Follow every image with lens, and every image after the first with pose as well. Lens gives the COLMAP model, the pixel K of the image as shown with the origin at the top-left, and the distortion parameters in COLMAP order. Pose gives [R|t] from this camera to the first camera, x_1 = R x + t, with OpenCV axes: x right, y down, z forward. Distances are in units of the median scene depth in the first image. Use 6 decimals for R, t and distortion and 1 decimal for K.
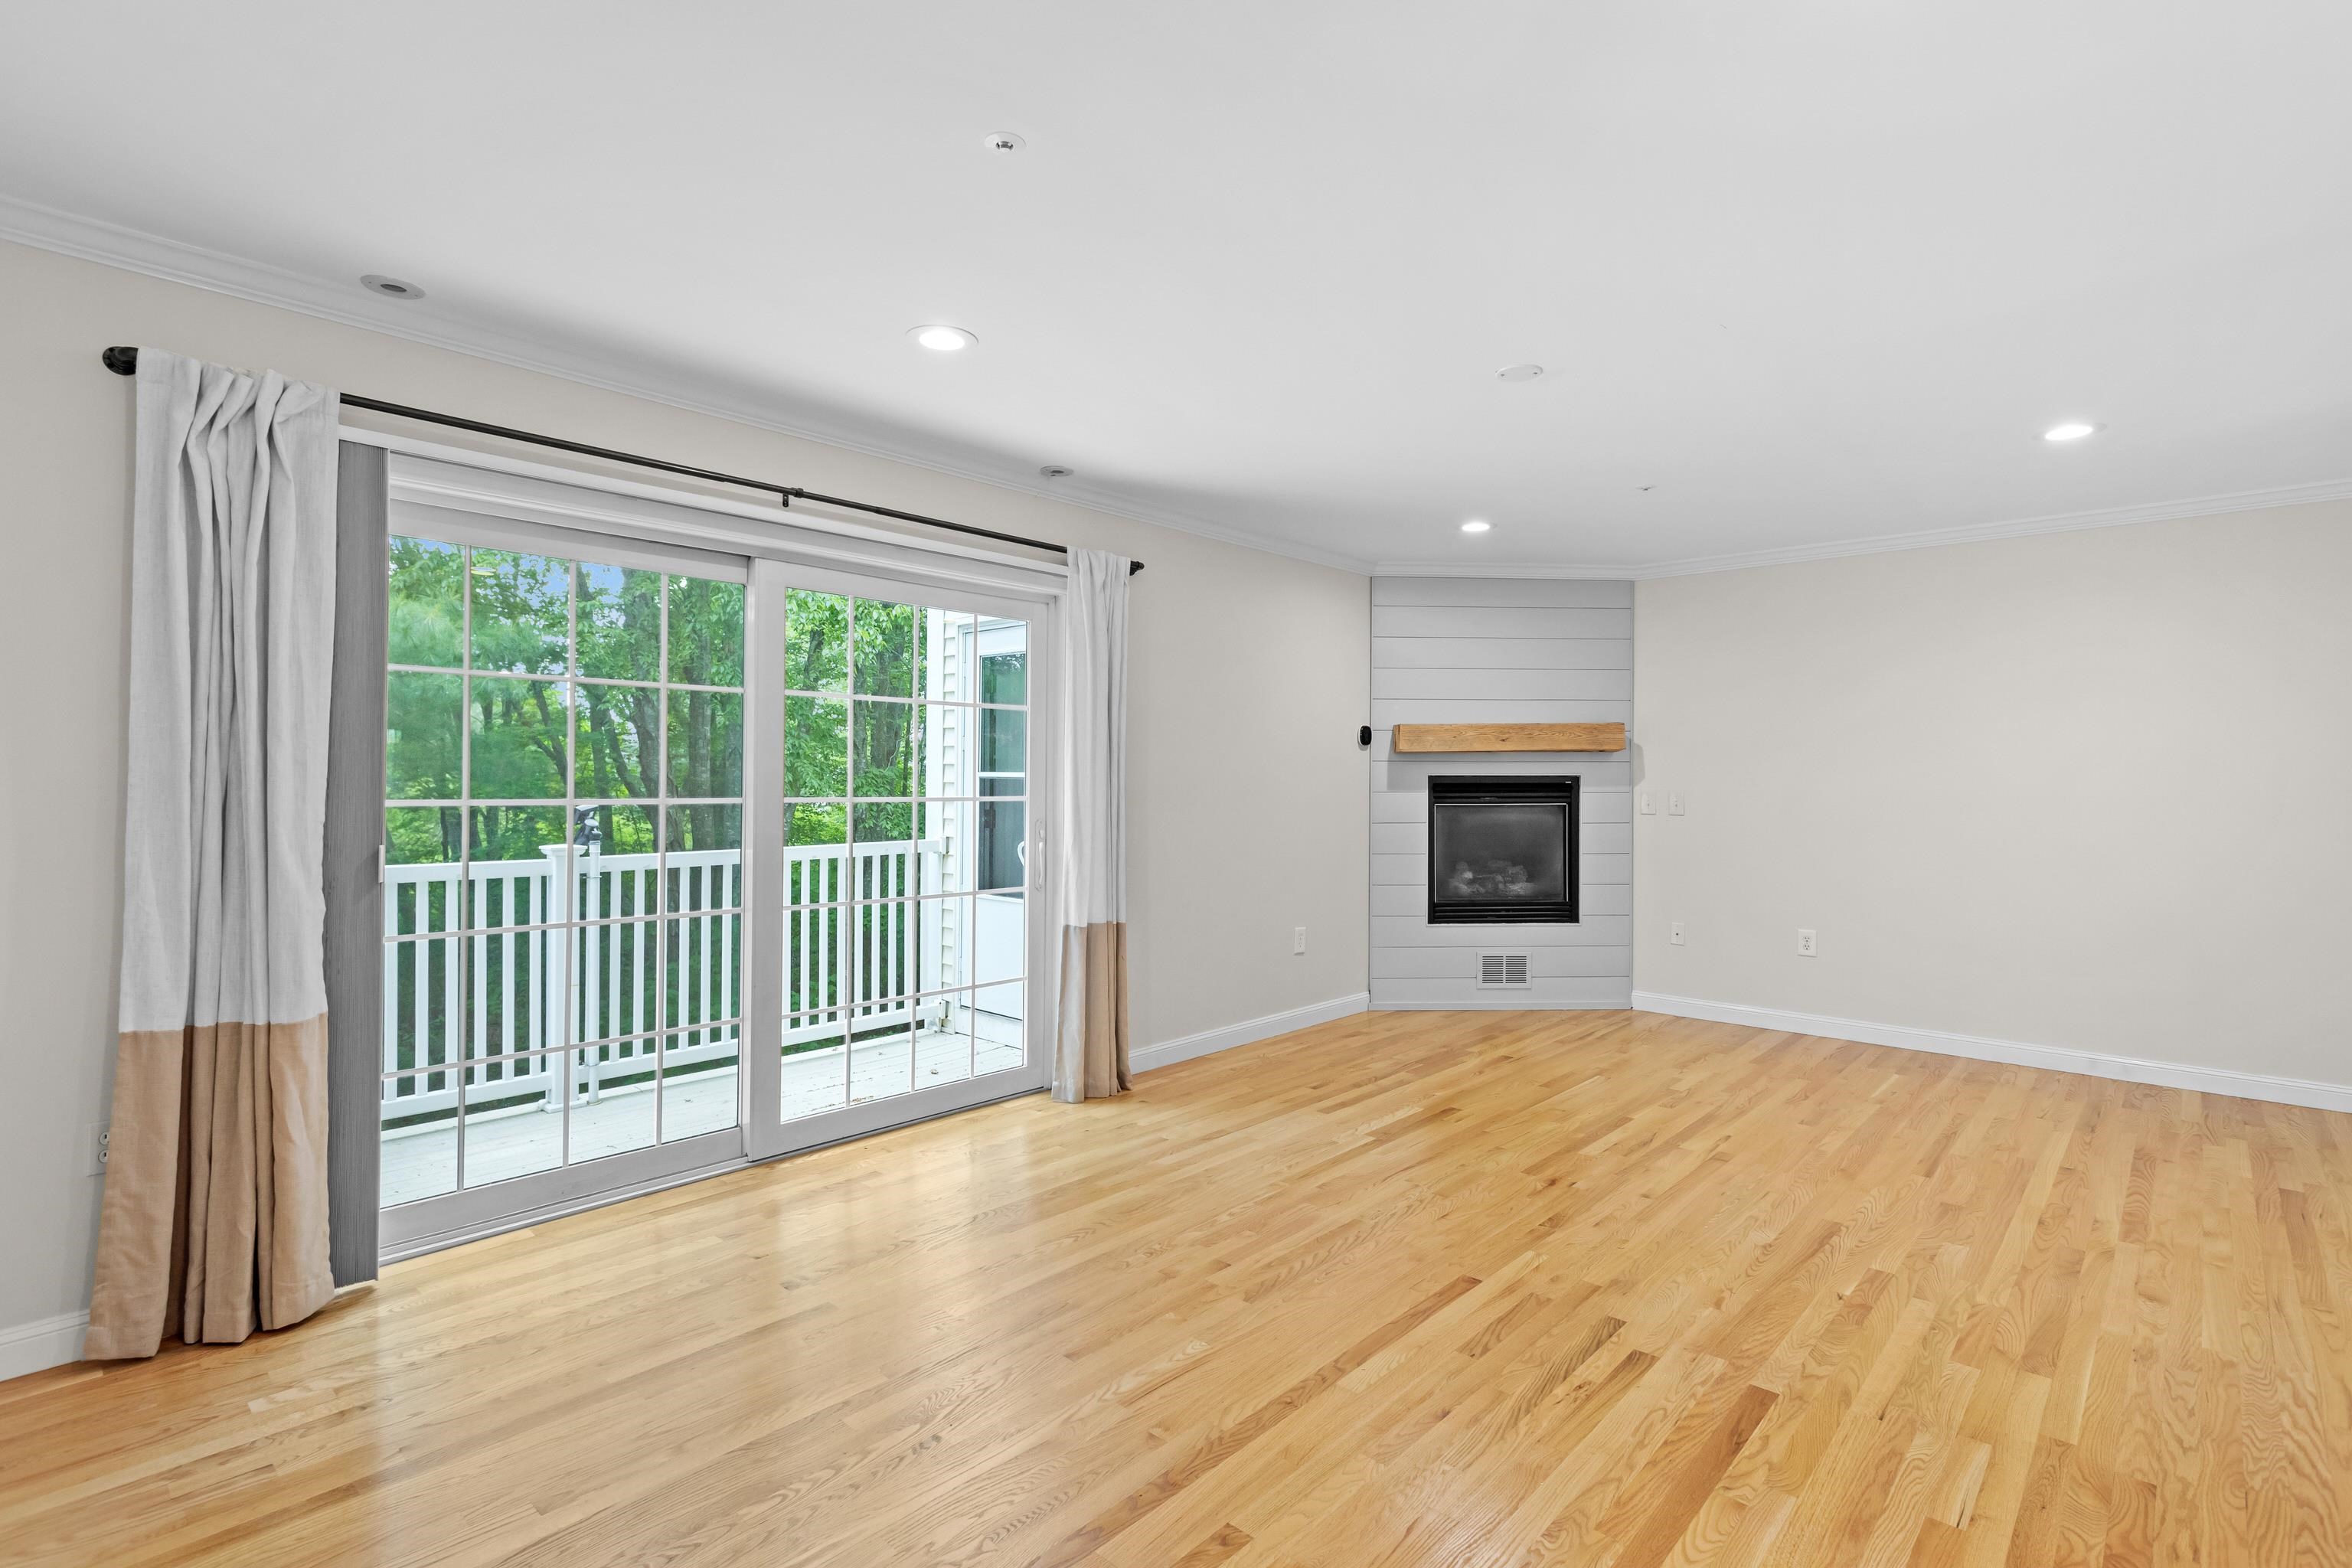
lens RADIAL K [[1108.3, 0, 1190.2], [0, 1108.3, 780.4], [0, 0, 1]] dist [0.002125, -0.000490]
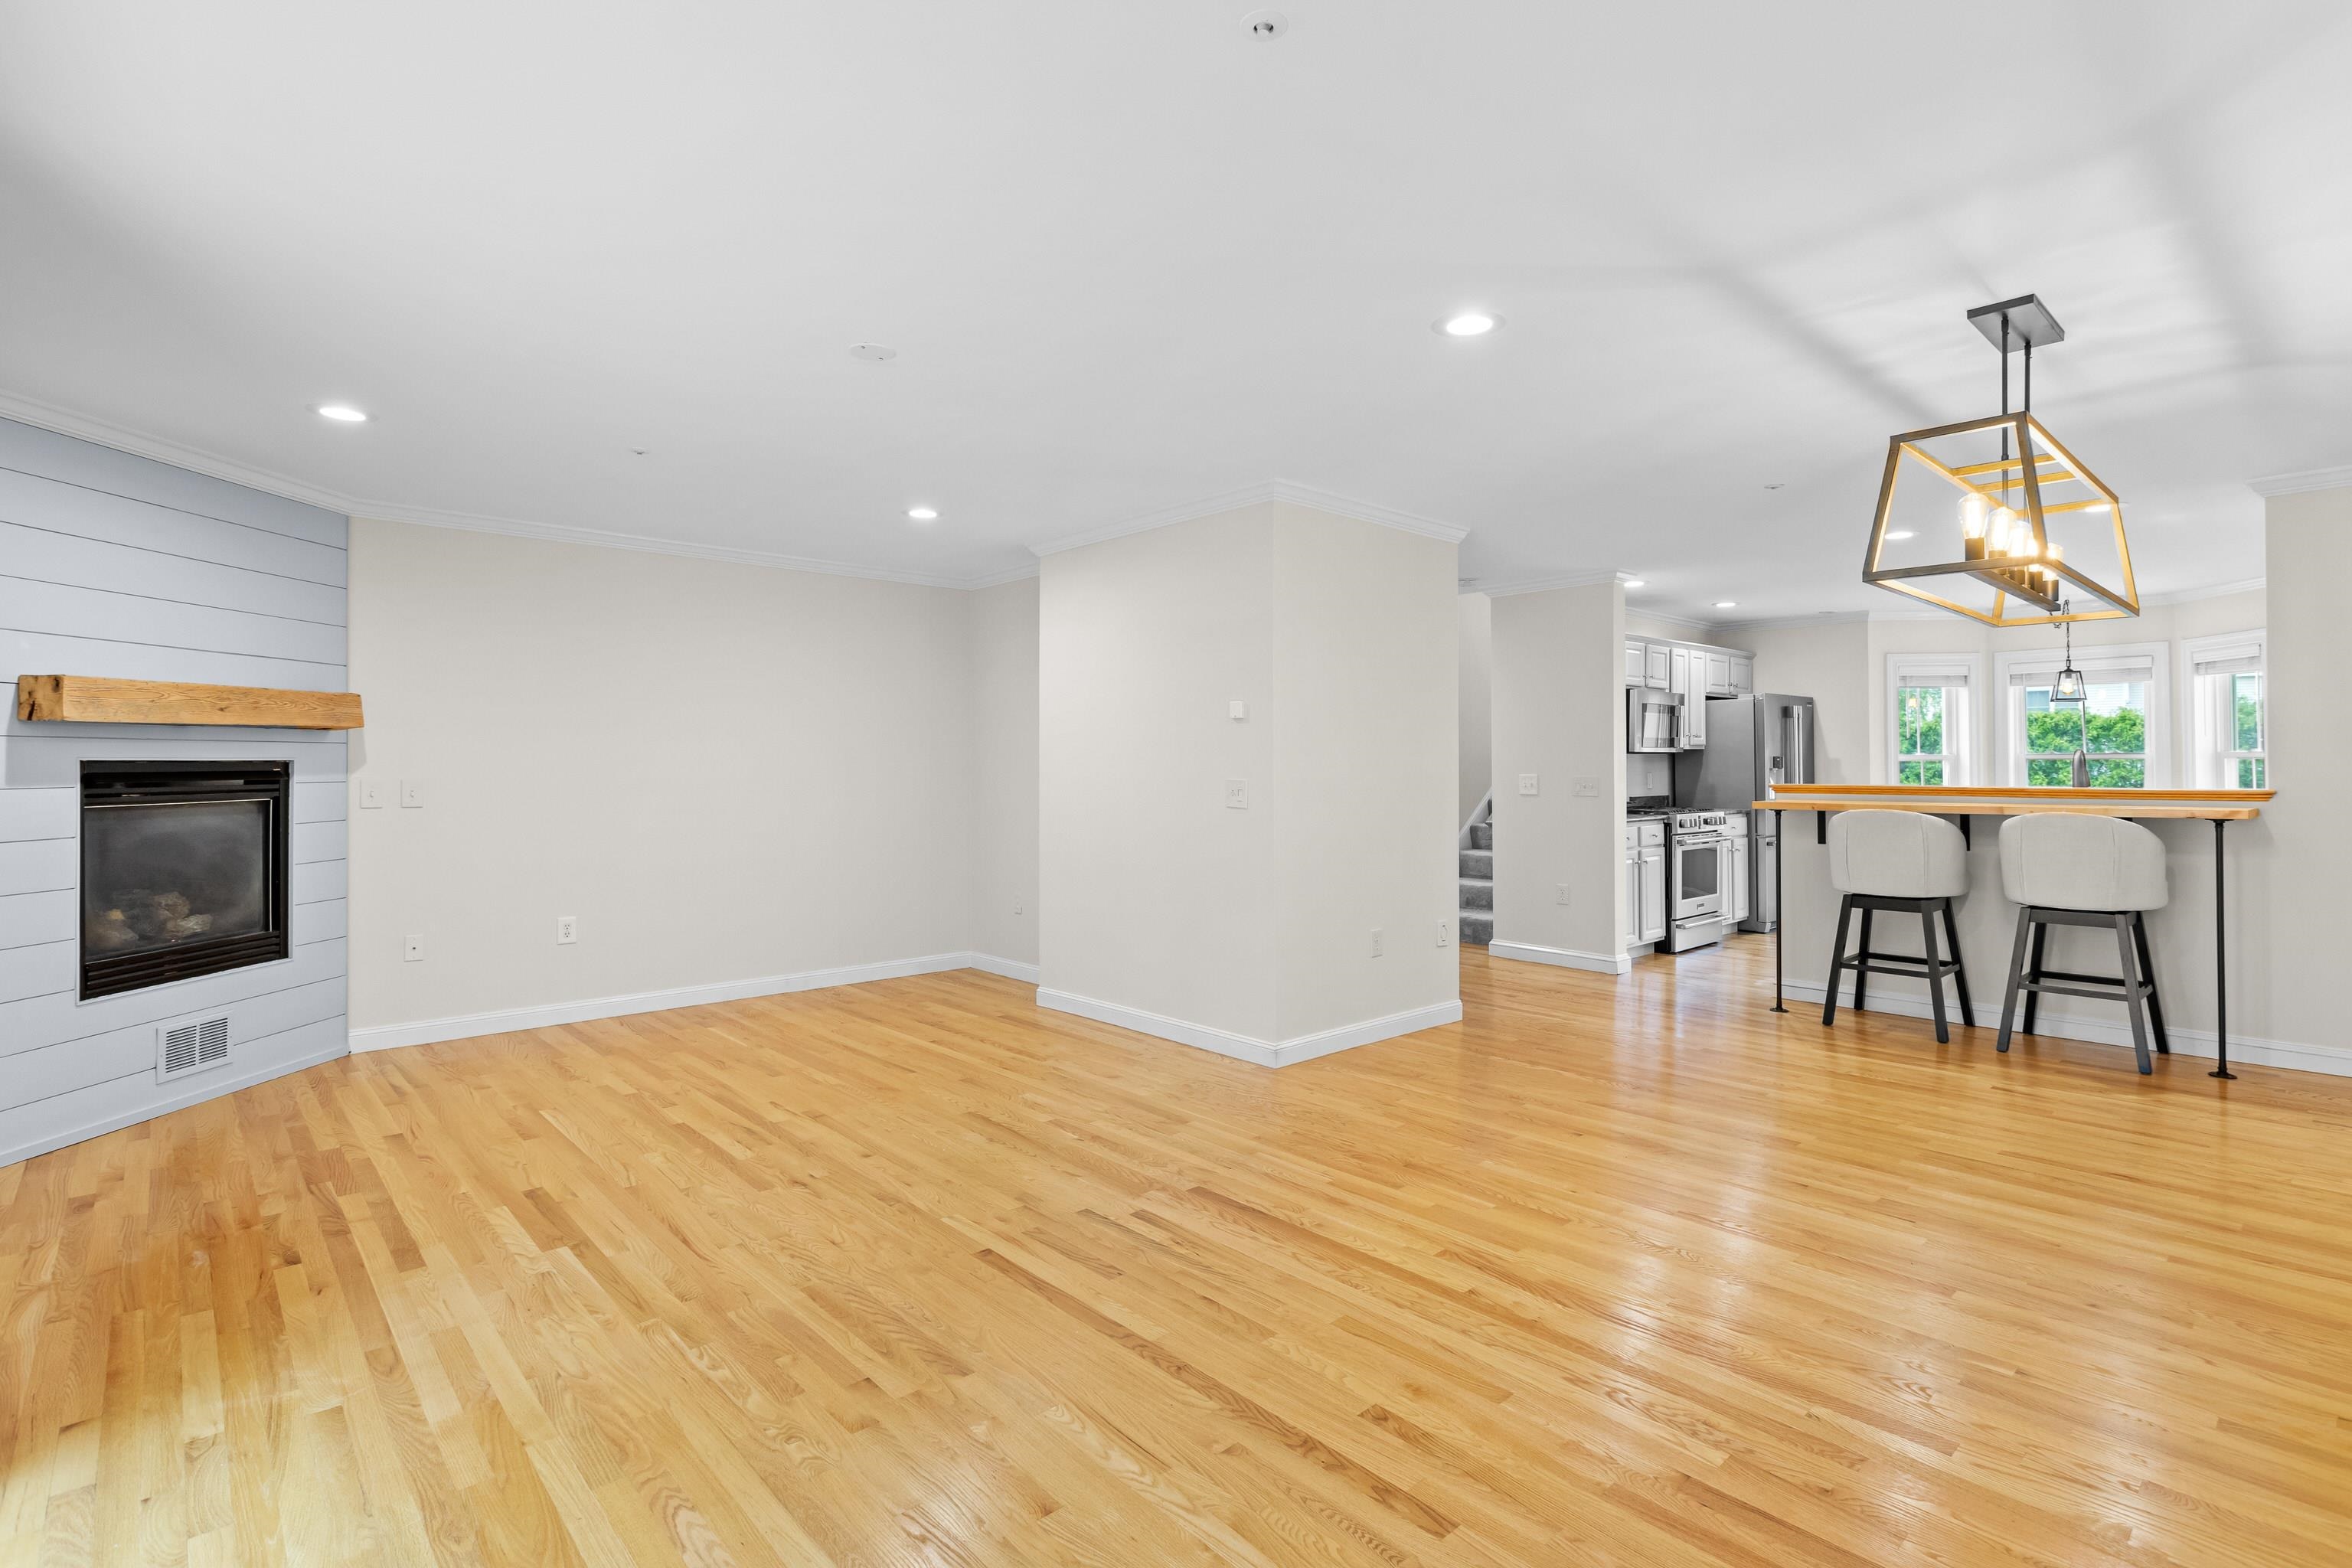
lens RADIAL K [[1119.2, 0, 1186.8], [0, 1119.2, 756.5], [0, 0, 1]] dist [0.001783, 0.000319]
pose [[0.094806, 0.003010, 0.995491, -0.526399], [0.005902, 0.999976, -0.003585, -0.001212], [-0.995478, 0.006215, 0.094786, 0.496114]]
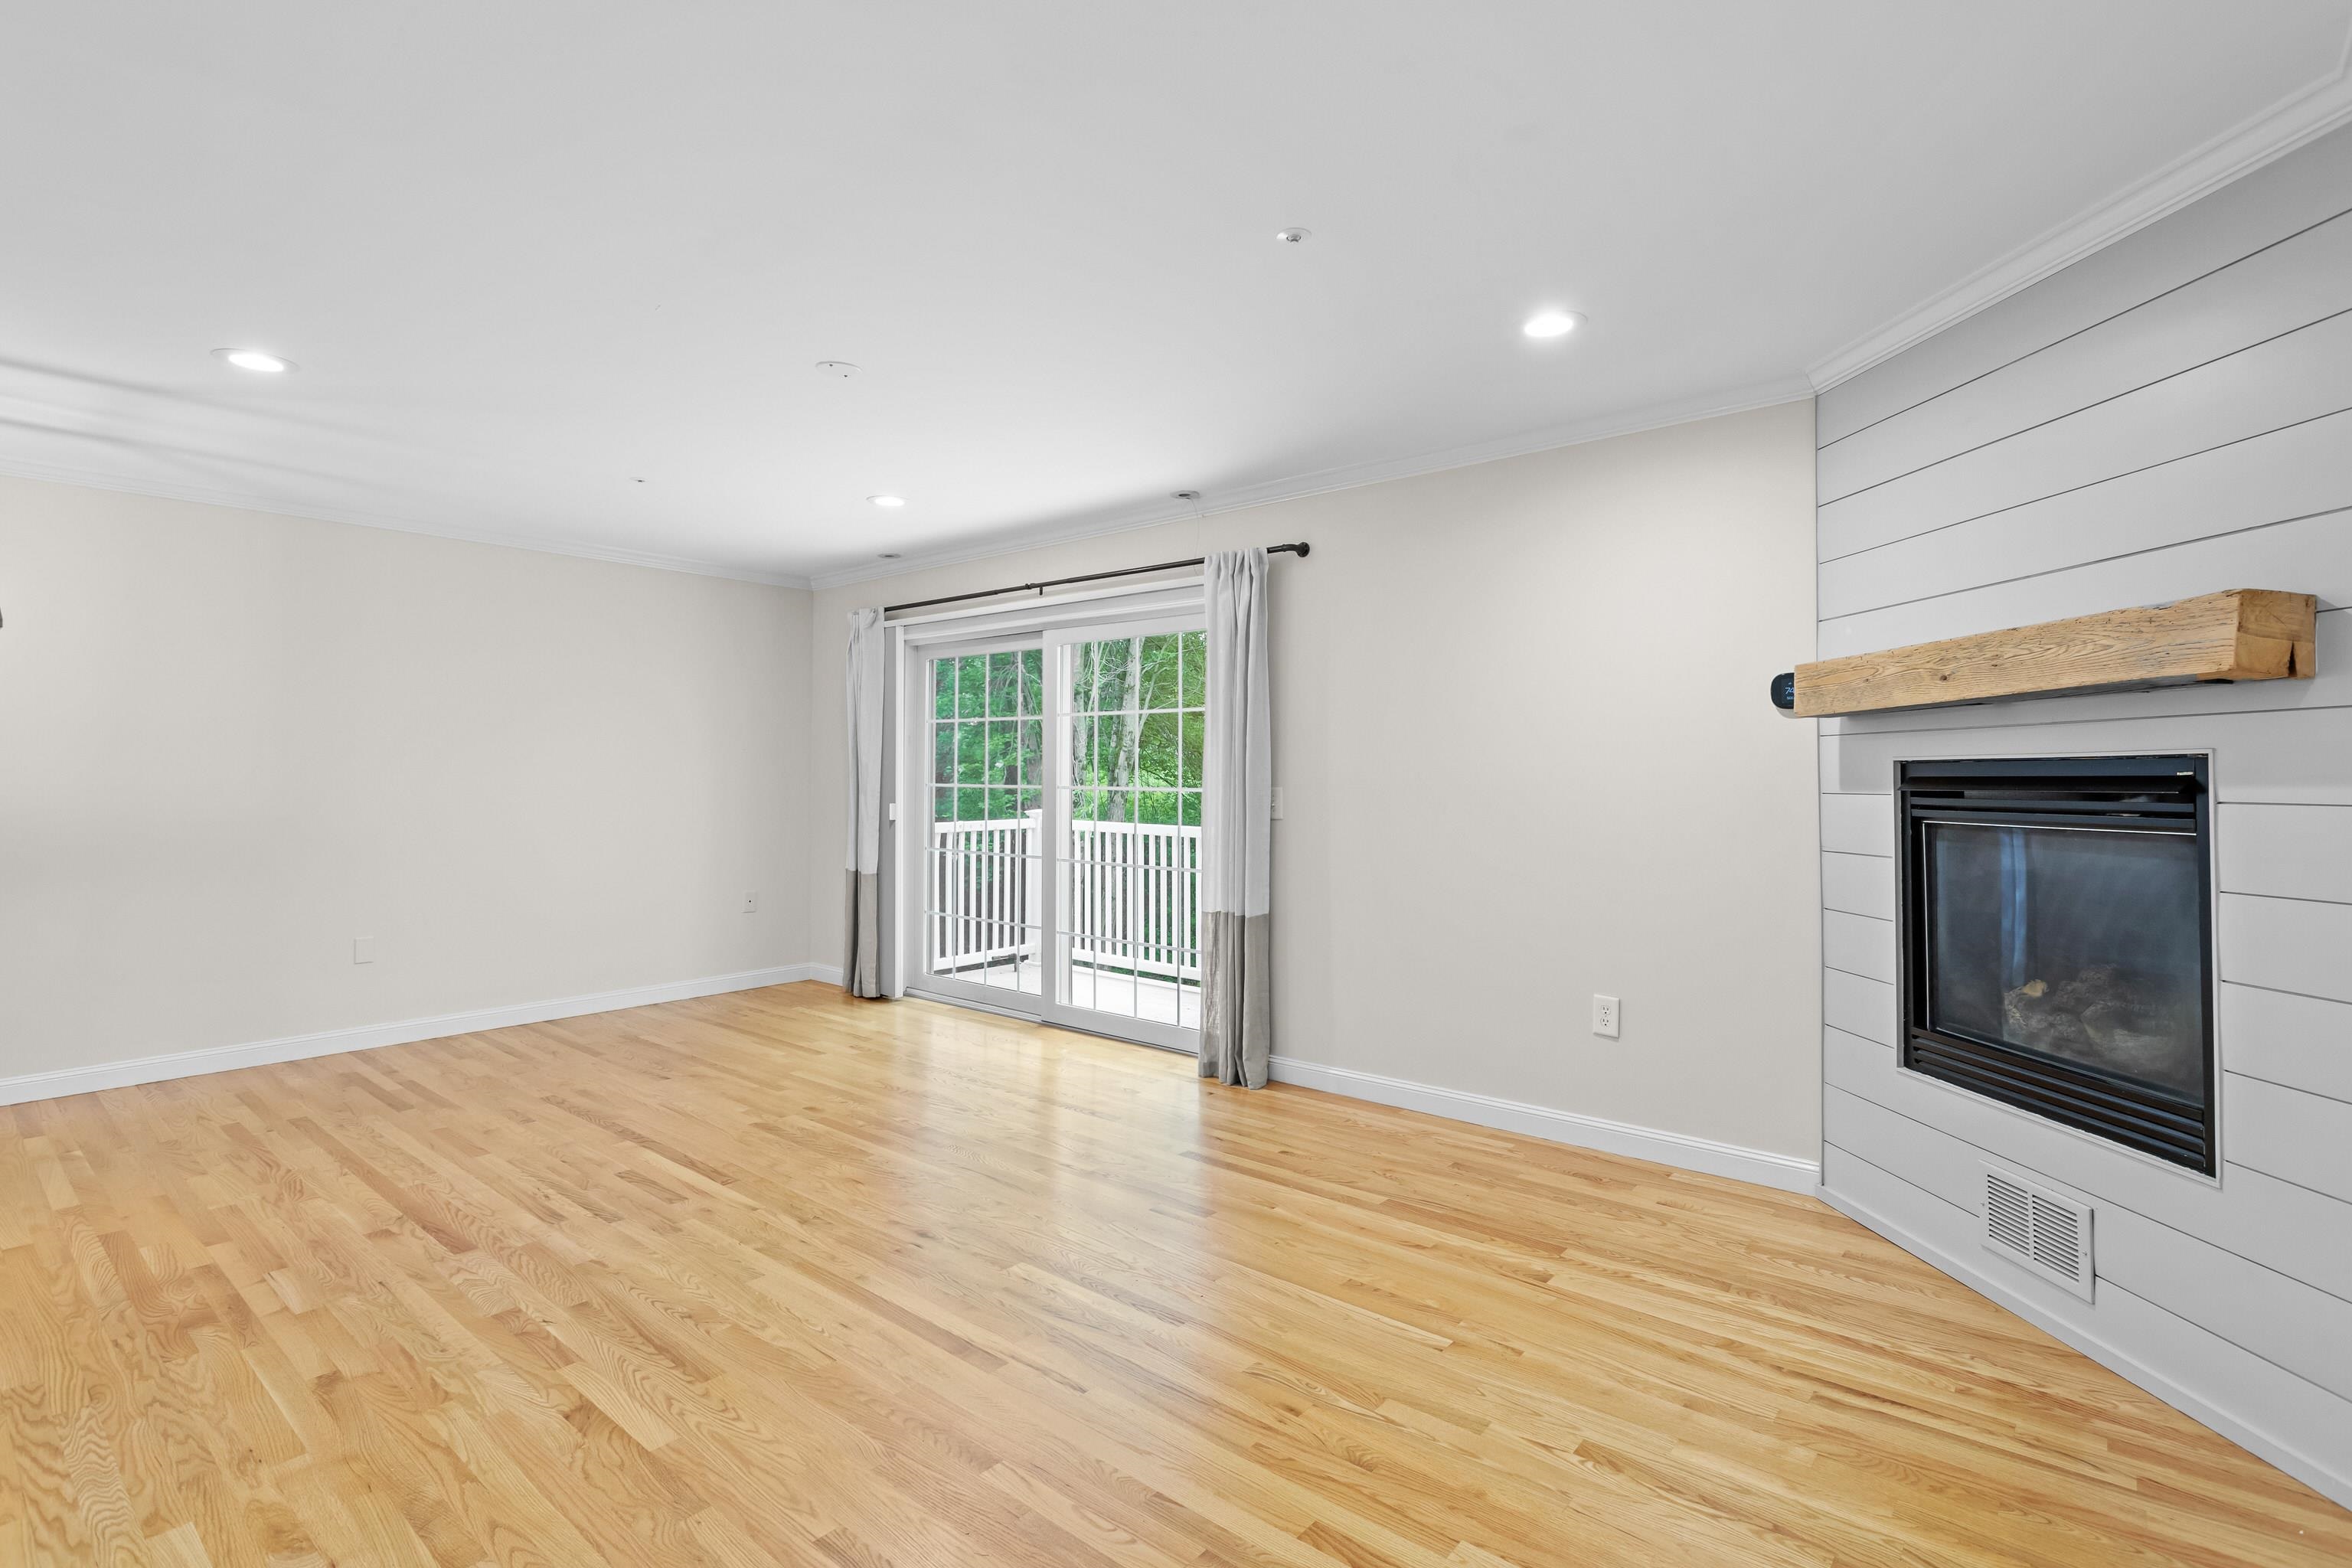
lens RADIAL K [[1127.4, 0, 1193.8], [0, 1127.4, 758.8], [0, 0, 1]] dist [0.001123, 0.000391]
pose [[0.040050, -0.017562, -0.999043, 1.056153], [-0.000749, 0.999845, -0.017606, 0.005583], [0.999197, 0.001454, 0.040031, 1.016040]]
